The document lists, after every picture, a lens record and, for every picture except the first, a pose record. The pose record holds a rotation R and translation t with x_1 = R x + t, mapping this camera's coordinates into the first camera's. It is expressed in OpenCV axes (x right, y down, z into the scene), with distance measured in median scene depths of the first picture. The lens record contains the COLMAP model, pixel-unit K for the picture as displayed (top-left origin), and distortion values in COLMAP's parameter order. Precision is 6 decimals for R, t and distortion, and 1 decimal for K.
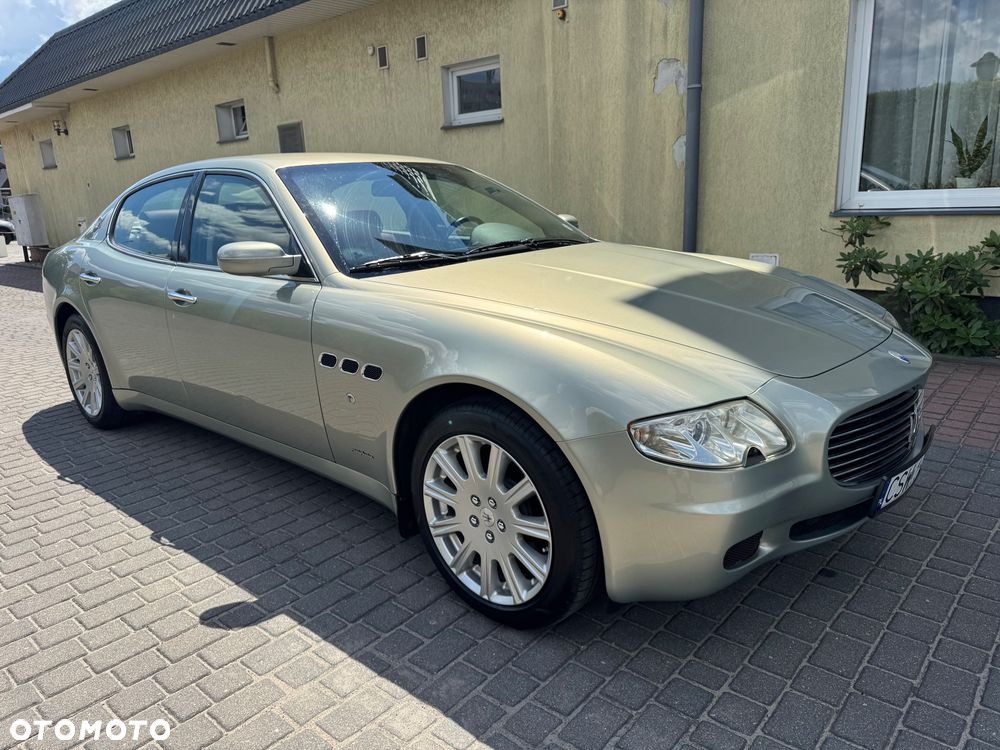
lens RADIAL K [[706.0, 0, 499.3], [0, 706.0, 382.3], [0, 0, 1]] dist [0.004697, -0.005973]
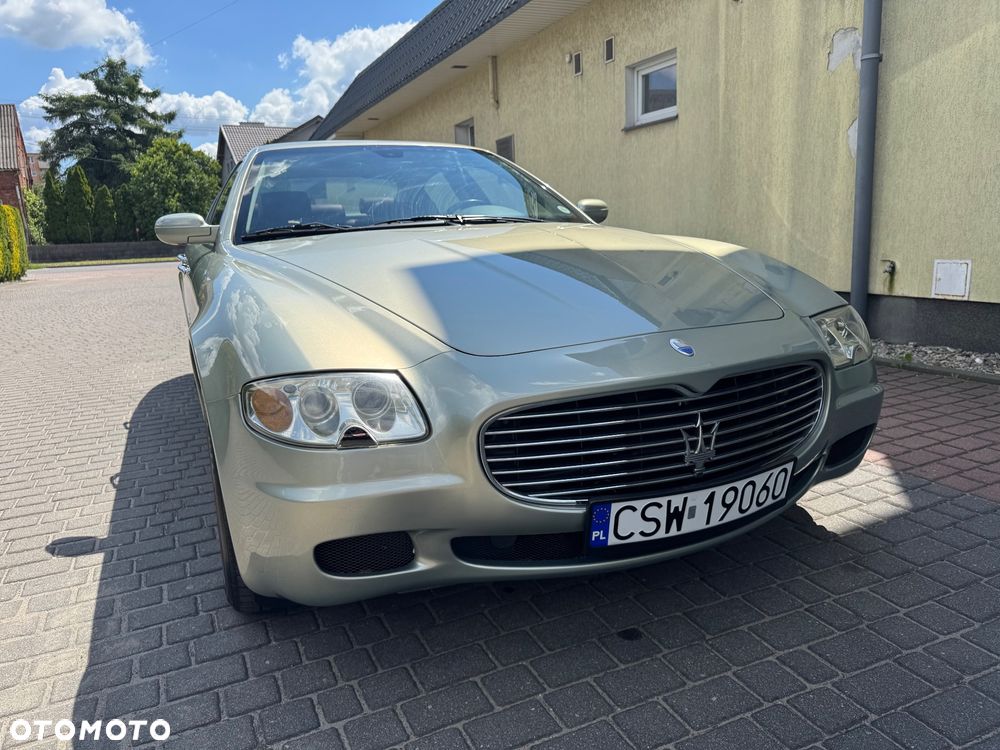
lens RADIAL K [[708.5, 0, 500.0], [0, 708.5, 375.0], [0, 0, 1]] dist [-0.002341, -0.004514]
pose [[0.913213, 0.082866, -0.398969, 0.247866], [-0.098205, 0.995001, -0.018122, 0.008613], [0.395472, 0.055730, 0.916786, 0.094537]]
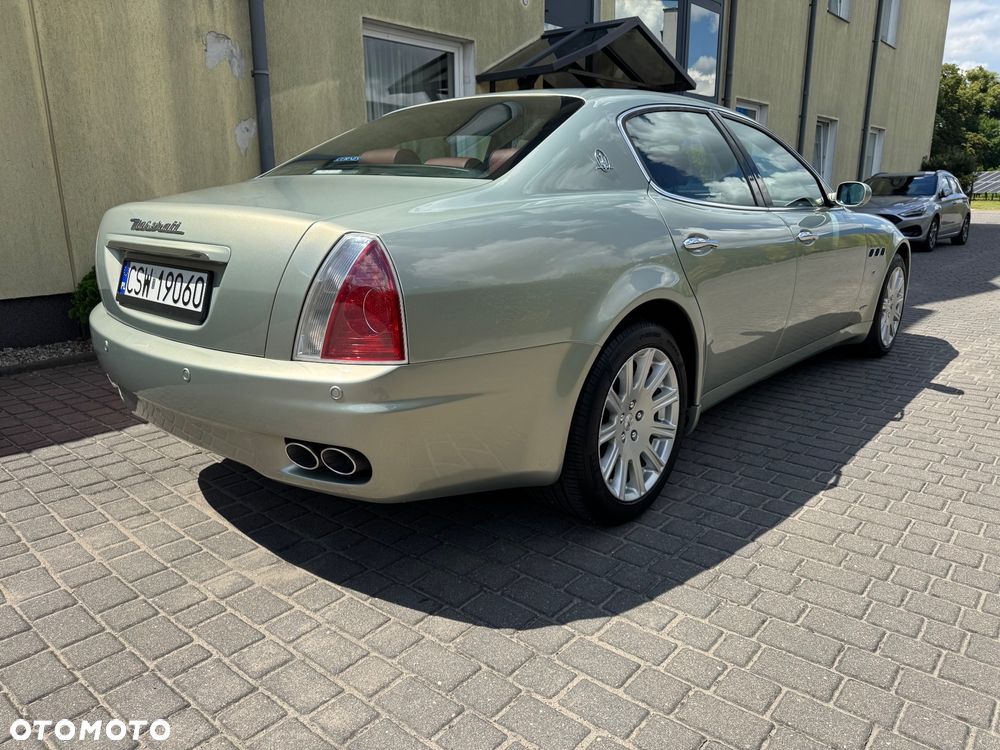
lens RADIAL K [[705.2, 0, 504.2], [0, 705.2, 378.8], [0, 0, 1]] dist [0.015936, -0.017943]
pose [[-0.010739, -0.215949, 0.976346, -0.800334], [0.268265, 0.939986, 0.210858, -0.138994], [-0.963285, 0.264184, 0.047837, 0.760446]]
